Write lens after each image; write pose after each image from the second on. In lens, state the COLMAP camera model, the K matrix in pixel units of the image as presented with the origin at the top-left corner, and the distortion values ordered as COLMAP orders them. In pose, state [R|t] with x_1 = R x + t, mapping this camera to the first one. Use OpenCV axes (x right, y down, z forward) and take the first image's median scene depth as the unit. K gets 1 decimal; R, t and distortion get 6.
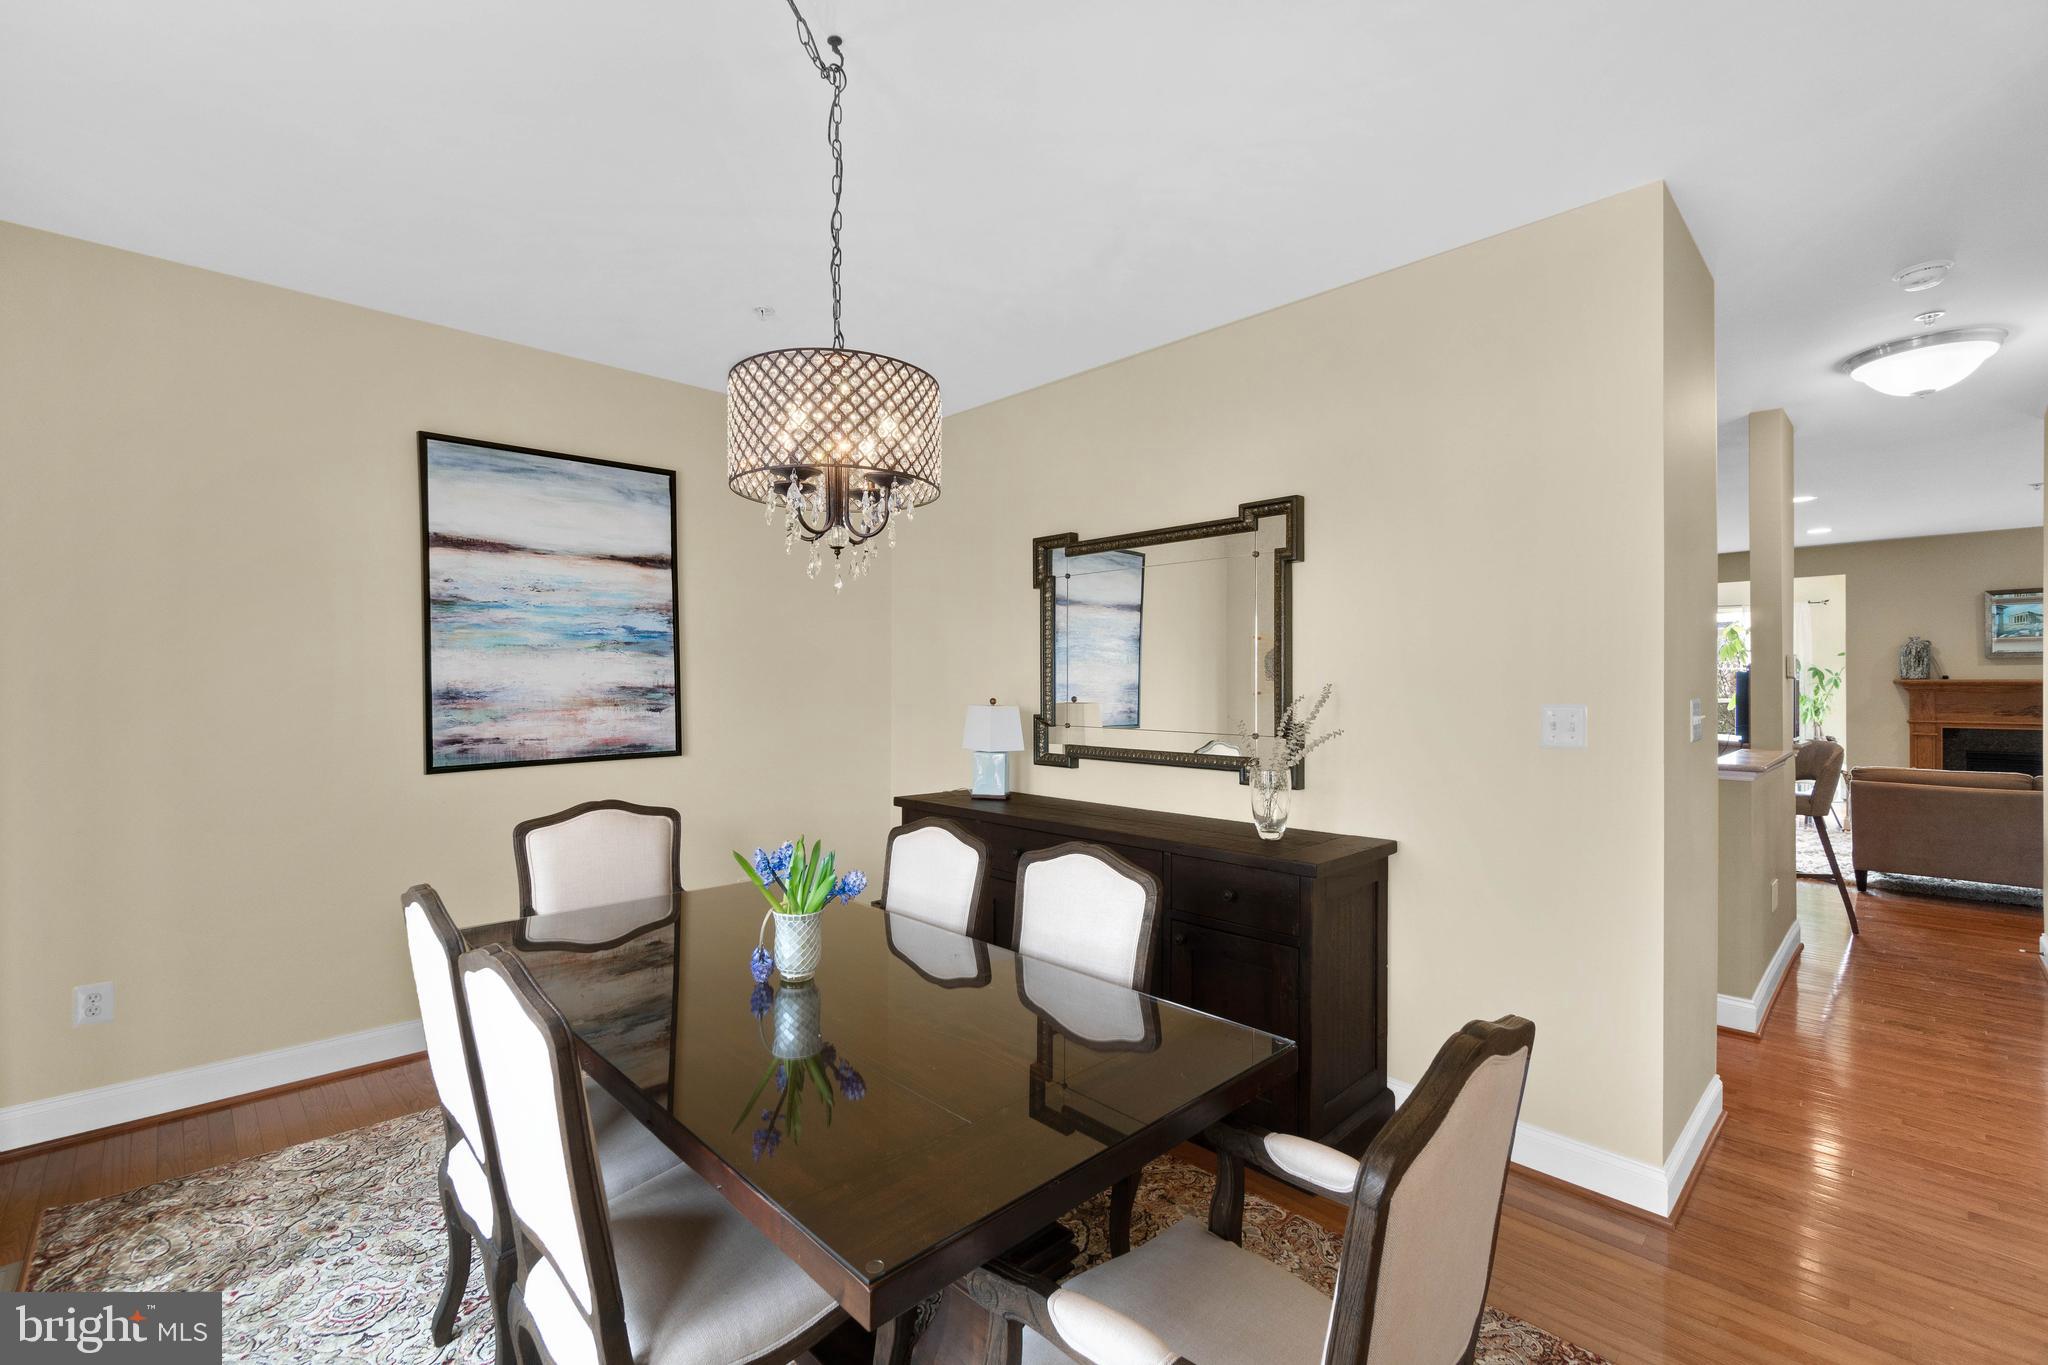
lens RADIAL K [[886.2, 0, 1004.5], [0, 886.2, 679.3], [0, 0, 1]] dist [-0.003440, 0.001467]
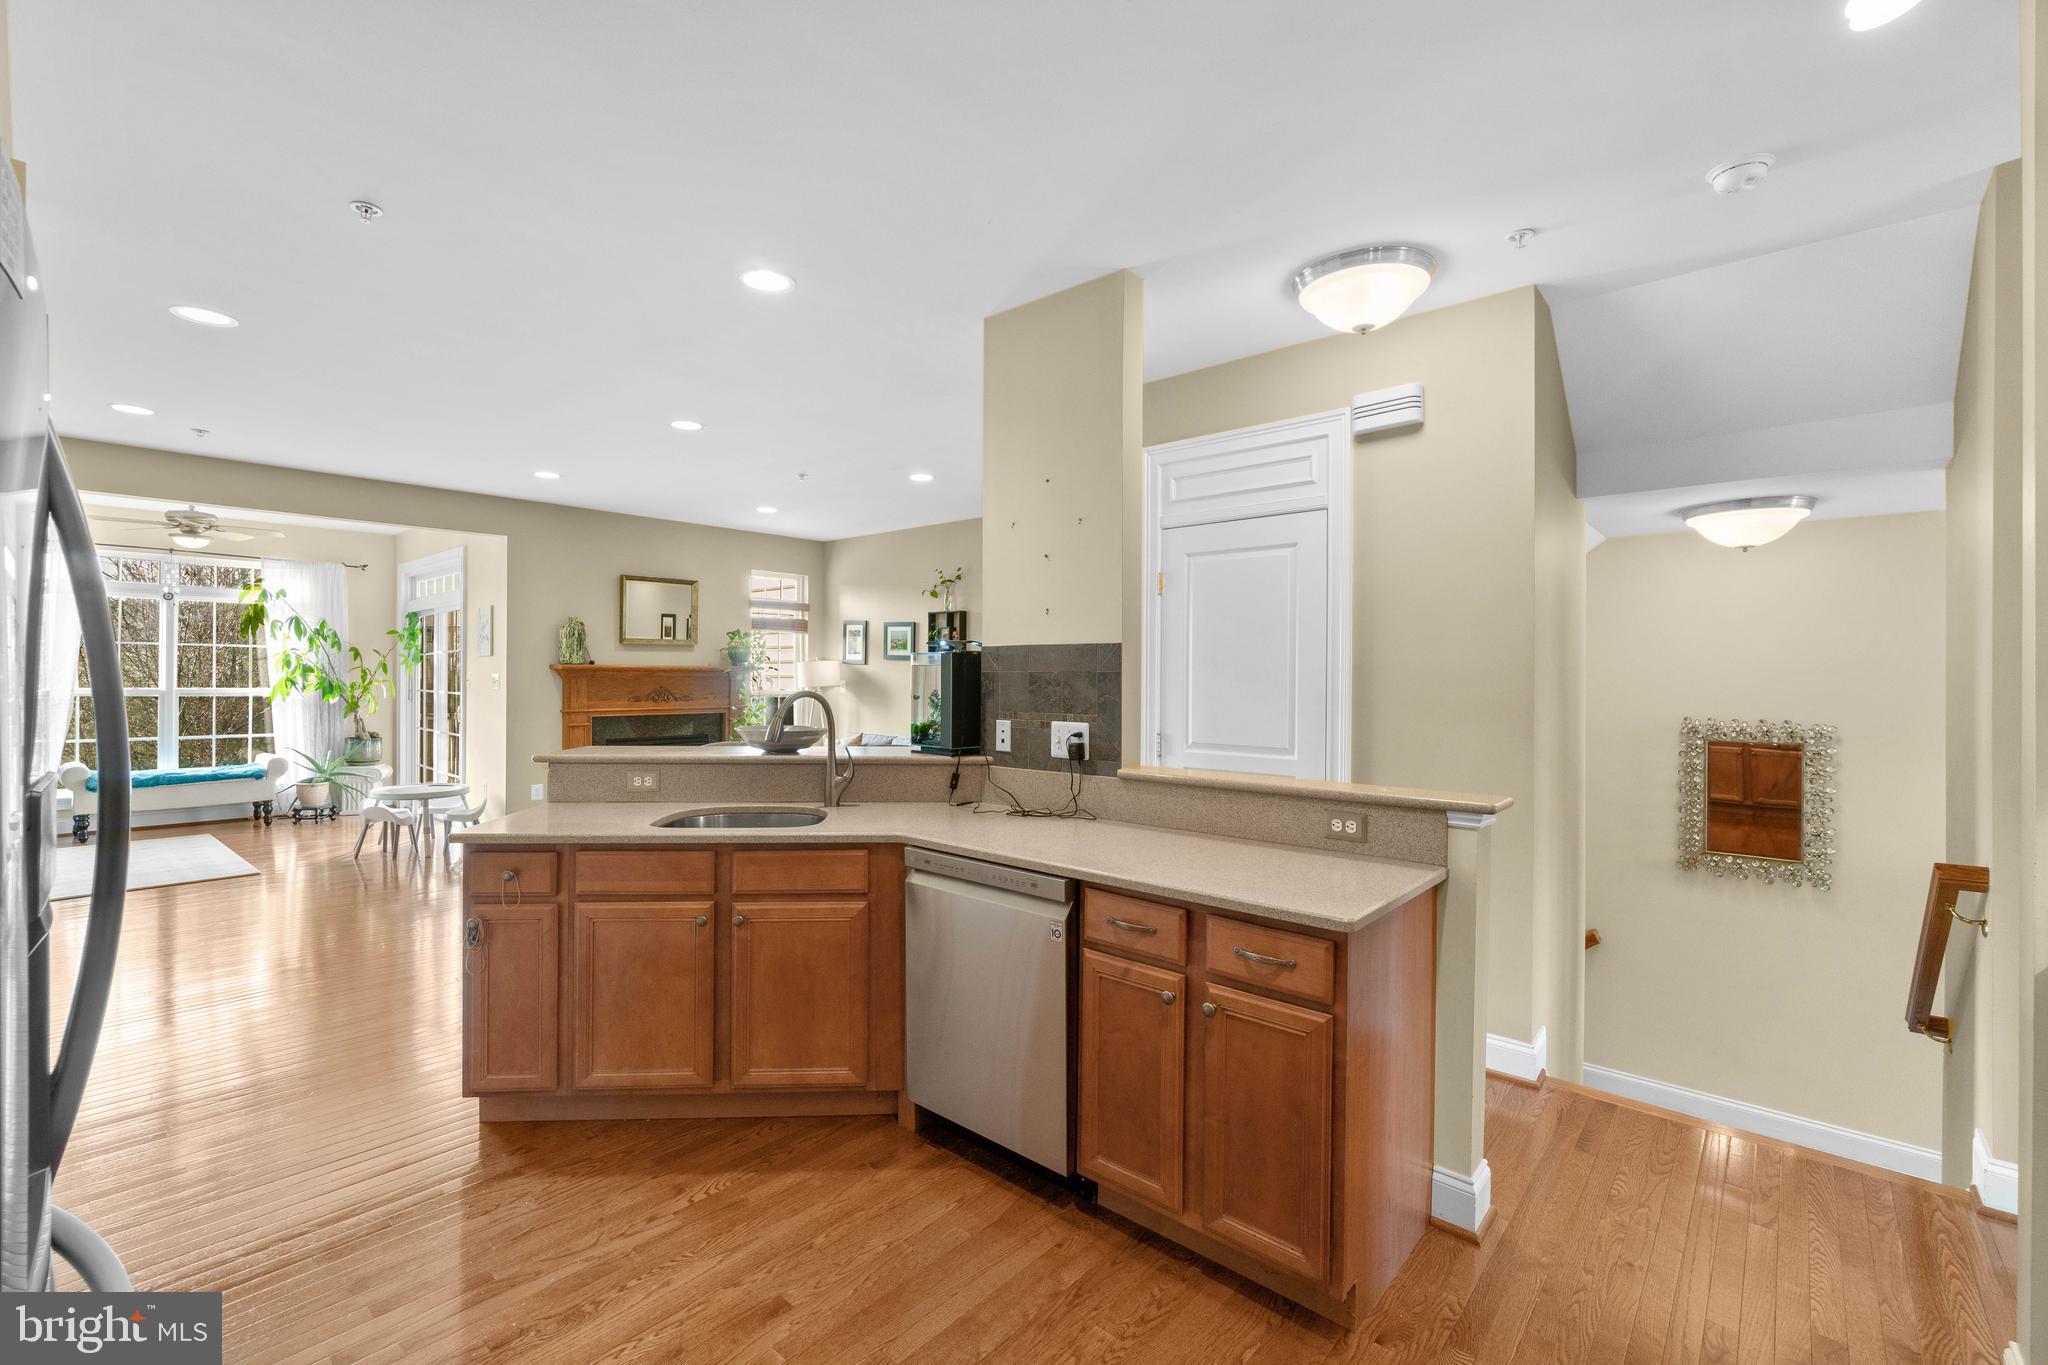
lens RADIAL K [[886.2, 0, 1023.0], [0, 886.2, 675.8], [0, 0, 1]] dist [-0.003440, 0.001467]
pose [[-0.080562, 0.001139, 0.996749, 0.095735], [-0.013192, 0.999911, -0.002209, 0.008061], [-0.996662, -0.013327, -0.080540, 0.614316]]
